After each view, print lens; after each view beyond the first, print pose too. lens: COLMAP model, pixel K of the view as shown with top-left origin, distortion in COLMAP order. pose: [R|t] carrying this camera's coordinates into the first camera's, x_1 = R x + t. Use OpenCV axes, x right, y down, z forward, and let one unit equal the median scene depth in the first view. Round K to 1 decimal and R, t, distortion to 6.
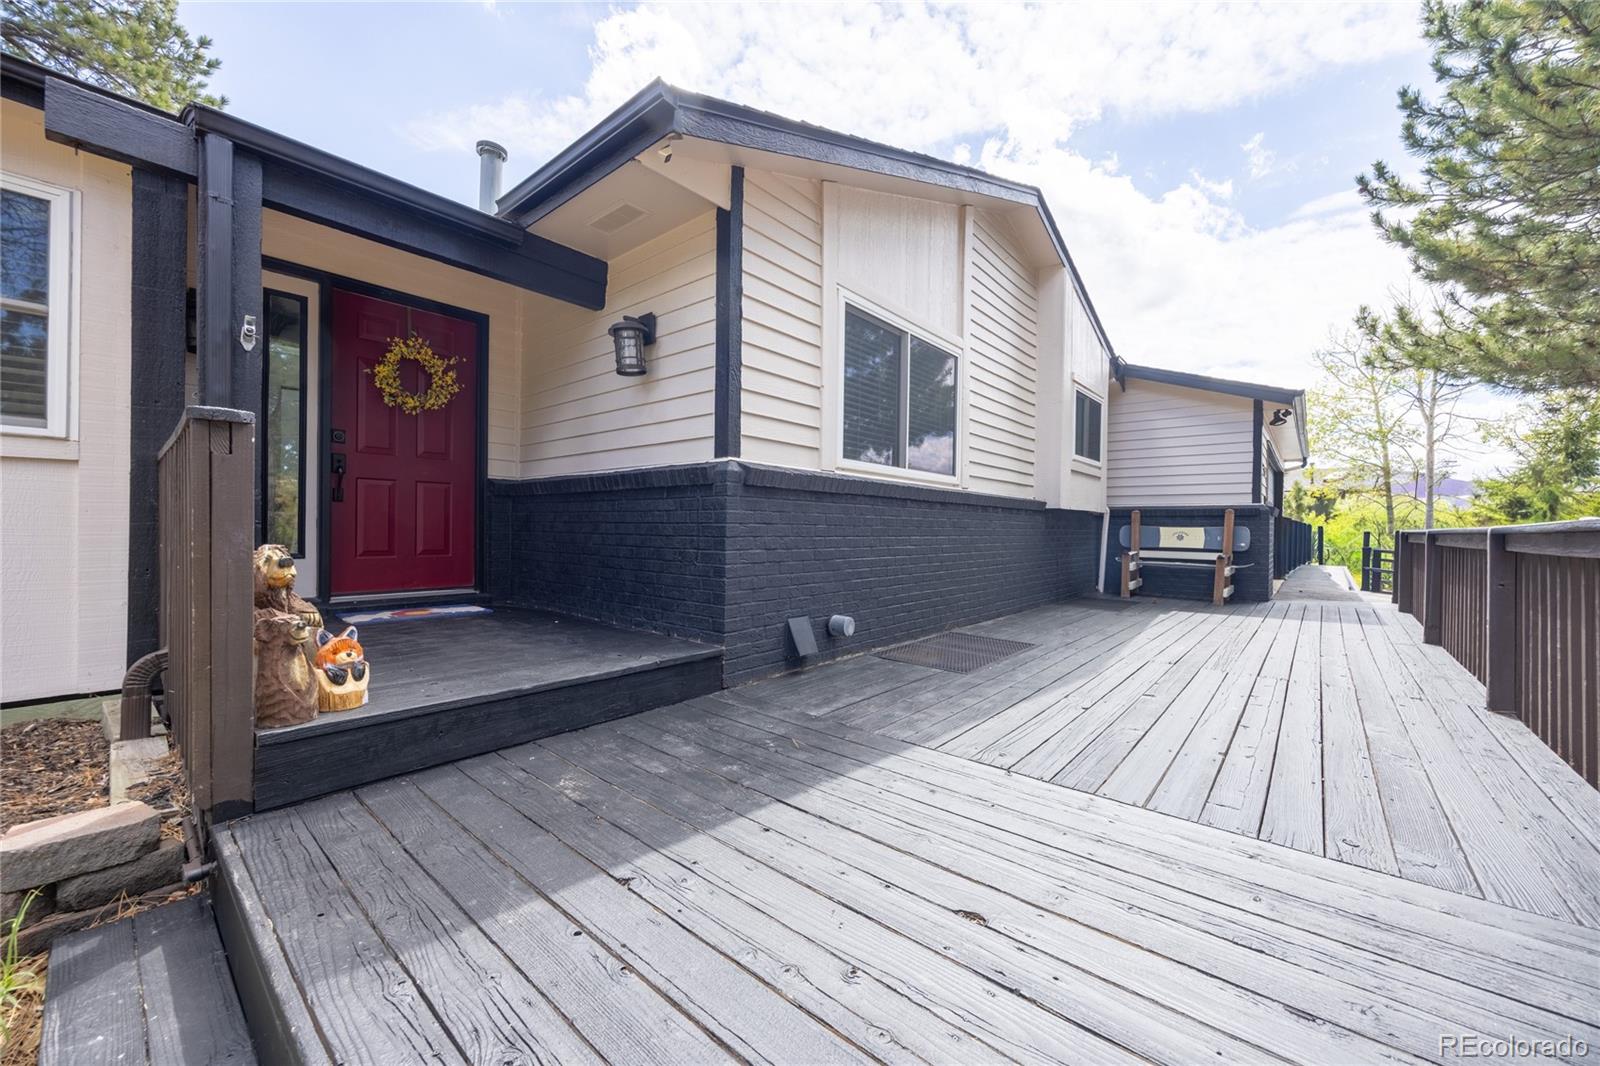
lens RADIAL K [[606.6, 0, 800.5], [0, 606.6, 530.5], [0, 0, 1]] dist [0.007754, -0.000545]
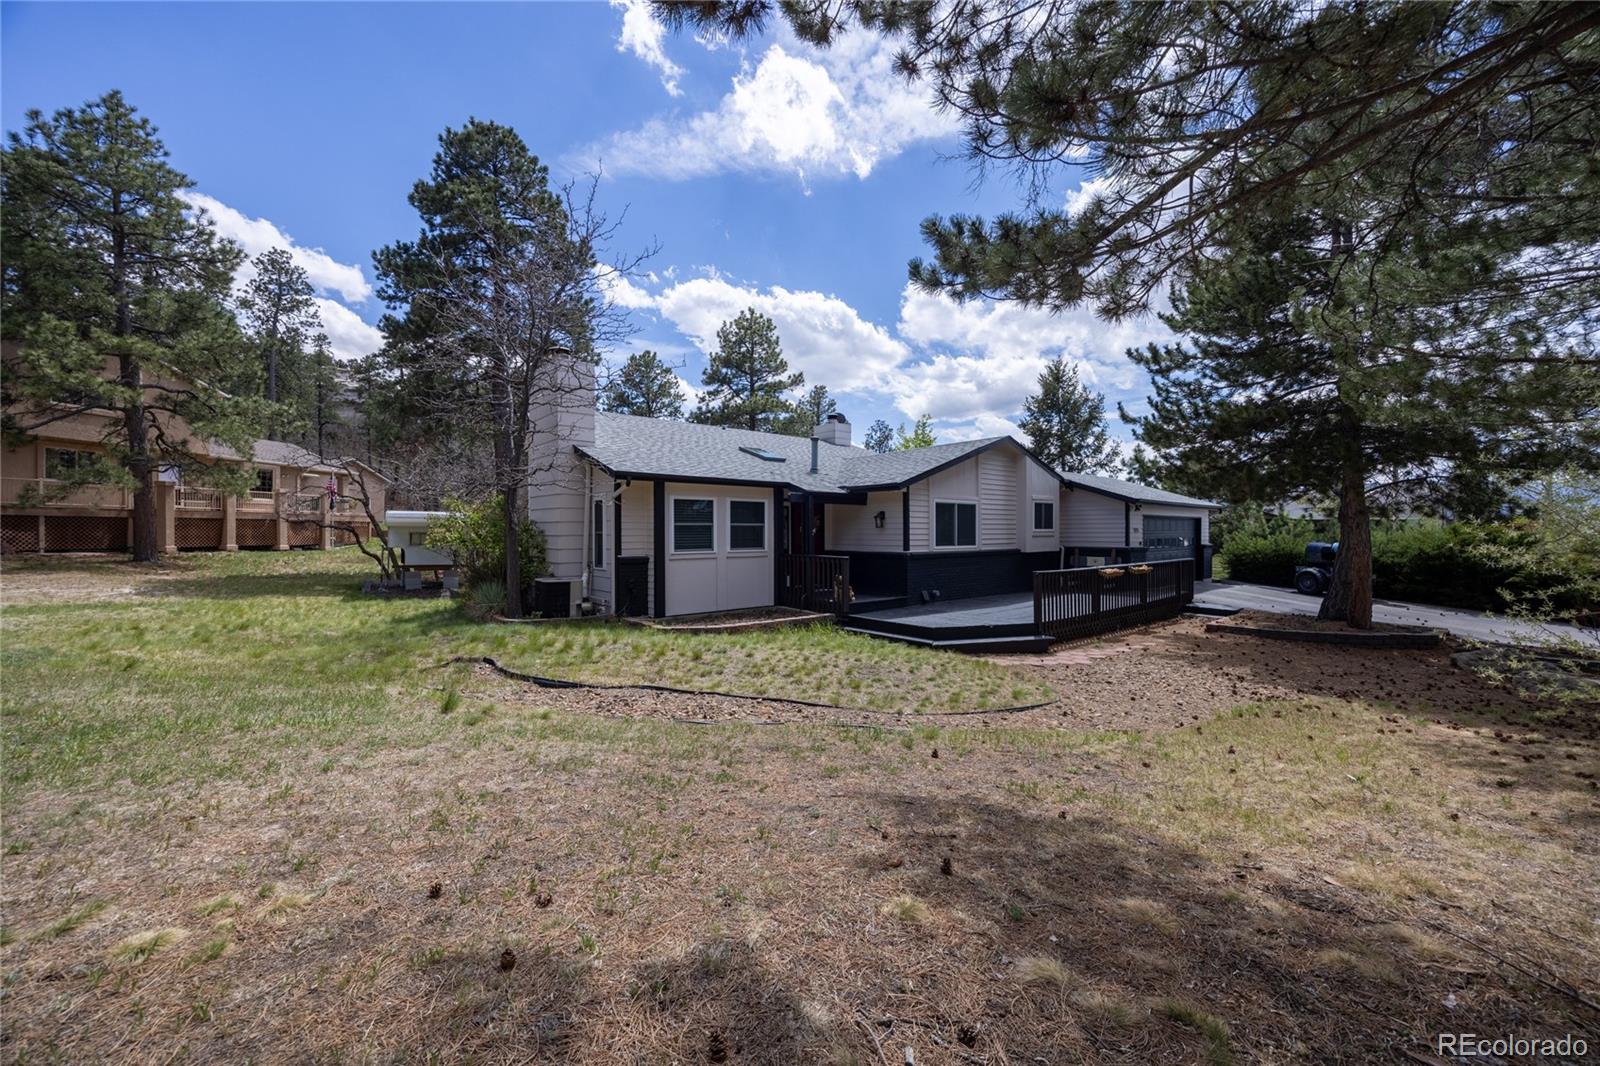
lens RADIAL K [[606.6, 0, 798.6], [0, 606.6, 530.2], [0, 0, 1]] dist [0.007754, -0.000545]
pose [[0.986227, -0.014396, -0.164771, -0.122921], [0.013620, 0.999890, -0.005836, -0.184632], [0.164837, 0.003511, 0.986315, -2.378961]]
